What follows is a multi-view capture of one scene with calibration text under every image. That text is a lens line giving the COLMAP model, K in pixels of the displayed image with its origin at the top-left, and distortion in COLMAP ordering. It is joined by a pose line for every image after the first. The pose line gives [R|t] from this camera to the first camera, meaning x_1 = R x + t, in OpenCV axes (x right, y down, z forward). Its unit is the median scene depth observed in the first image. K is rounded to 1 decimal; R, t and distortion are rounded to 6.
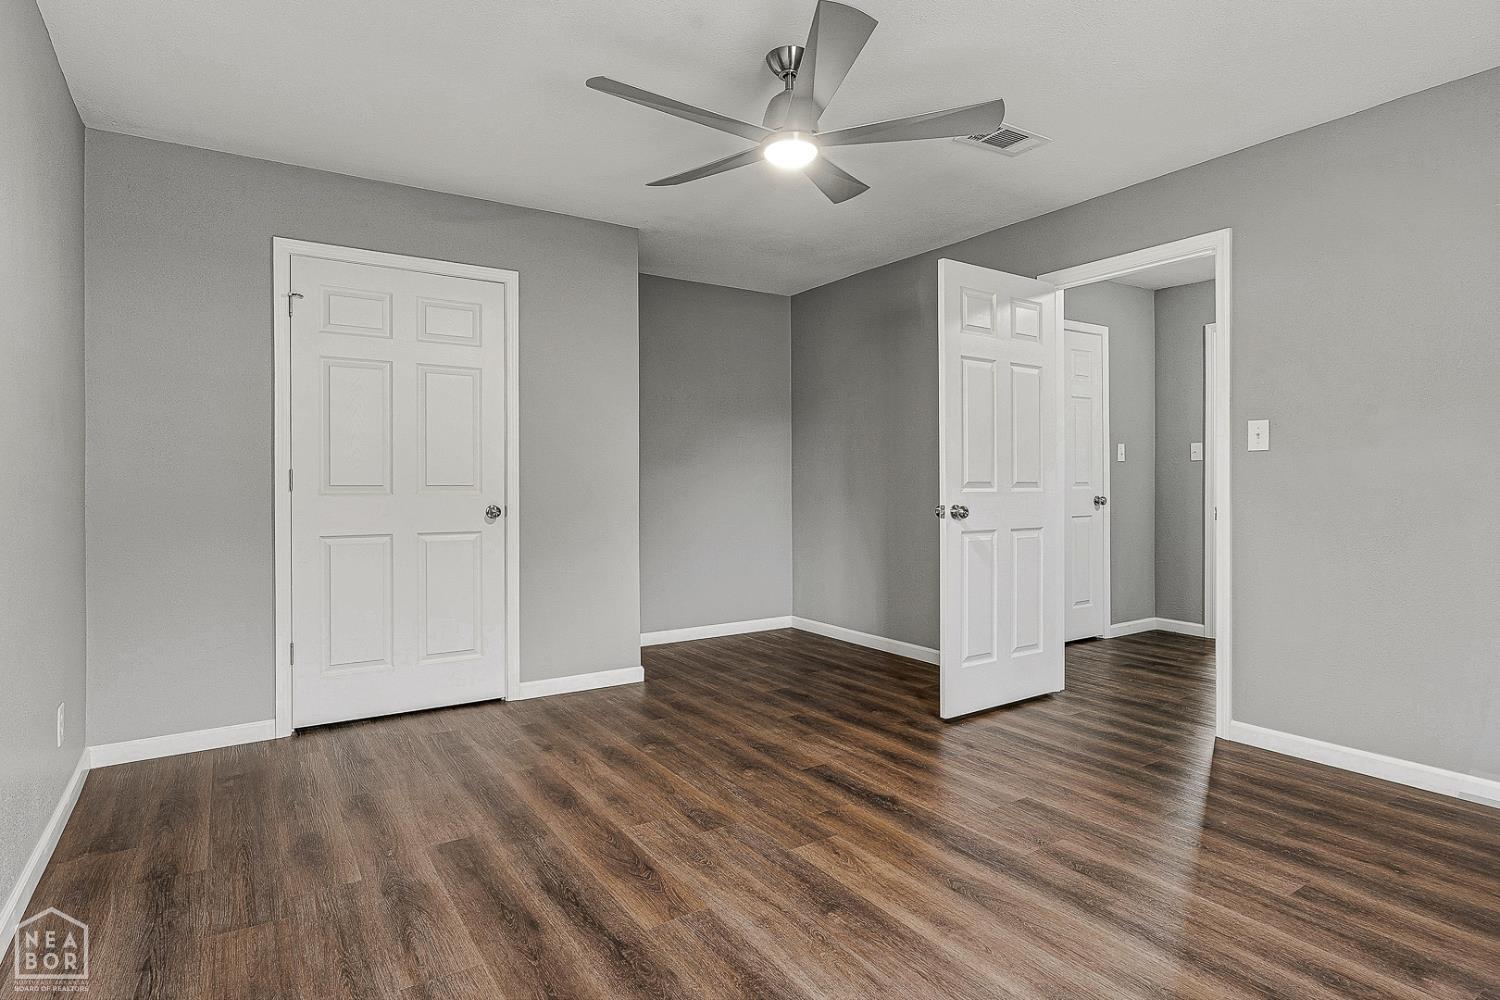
lens RADIAL K [[805.1, 0, 750.3], [0, 805.1, 491.8], [0, 0, 1]] dist [0.004738, -0.001246]
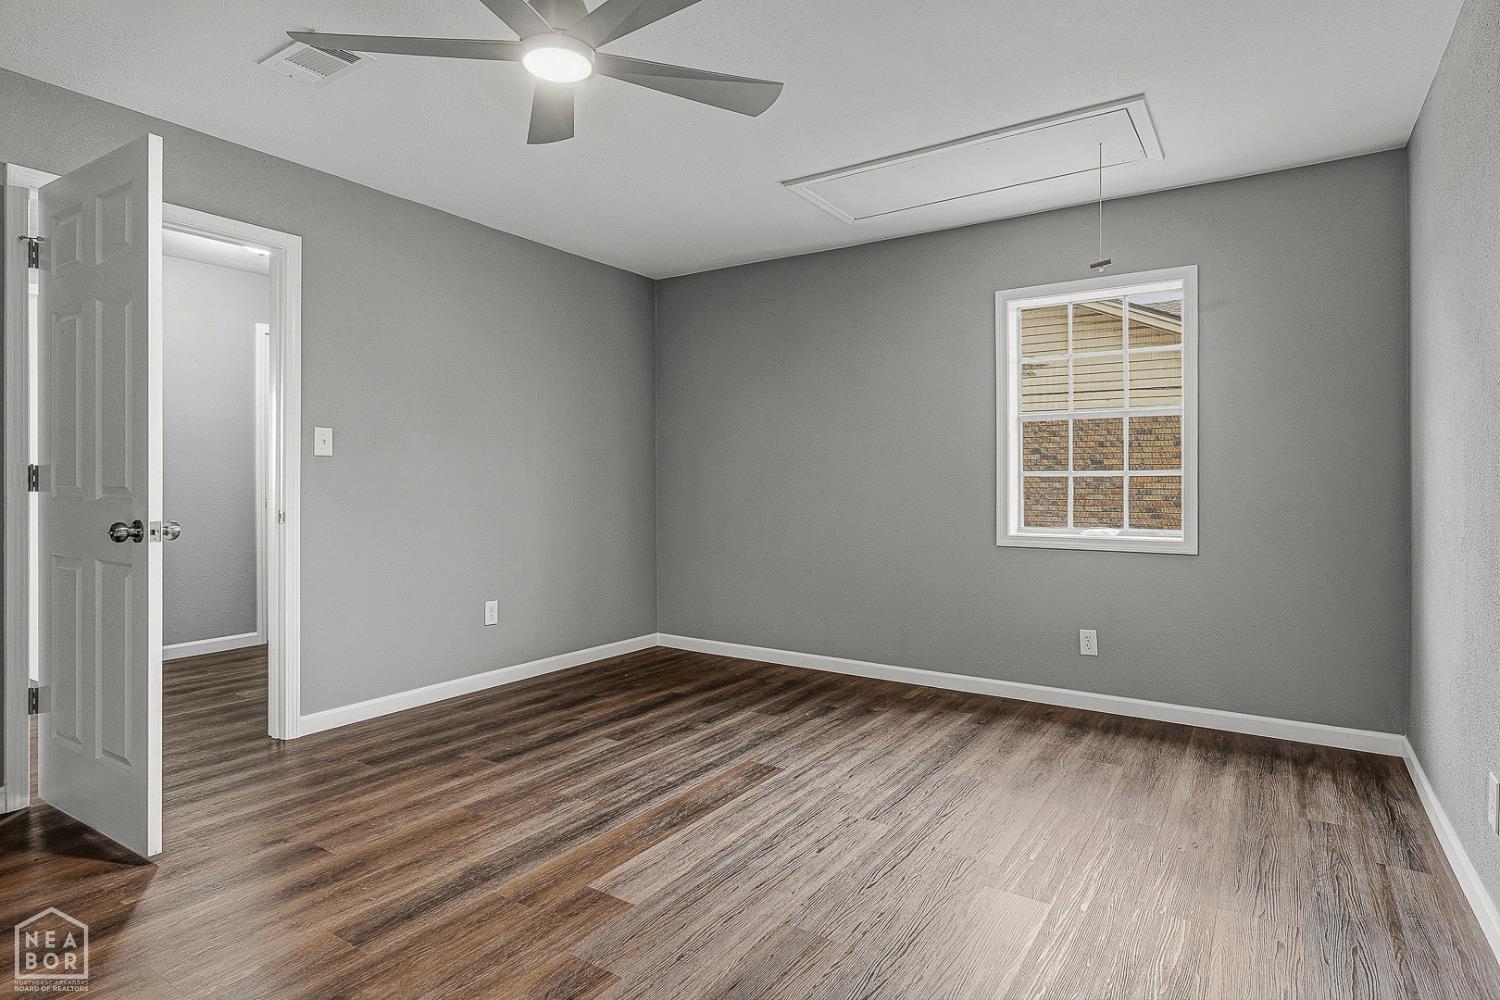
lens RADIAL K [[805.1, 0, 750.3], [0, 805.1, 484.9], [0, 0, 1]] dist [0.004738, -0.001246]
pose [[-0.402596, 0.003976, 0.915369, -0.712251], [0.010220, 0.999948, 0.000152, -0.007027], [-0.915321, 0.009416, -0.402616, 1.104147]]
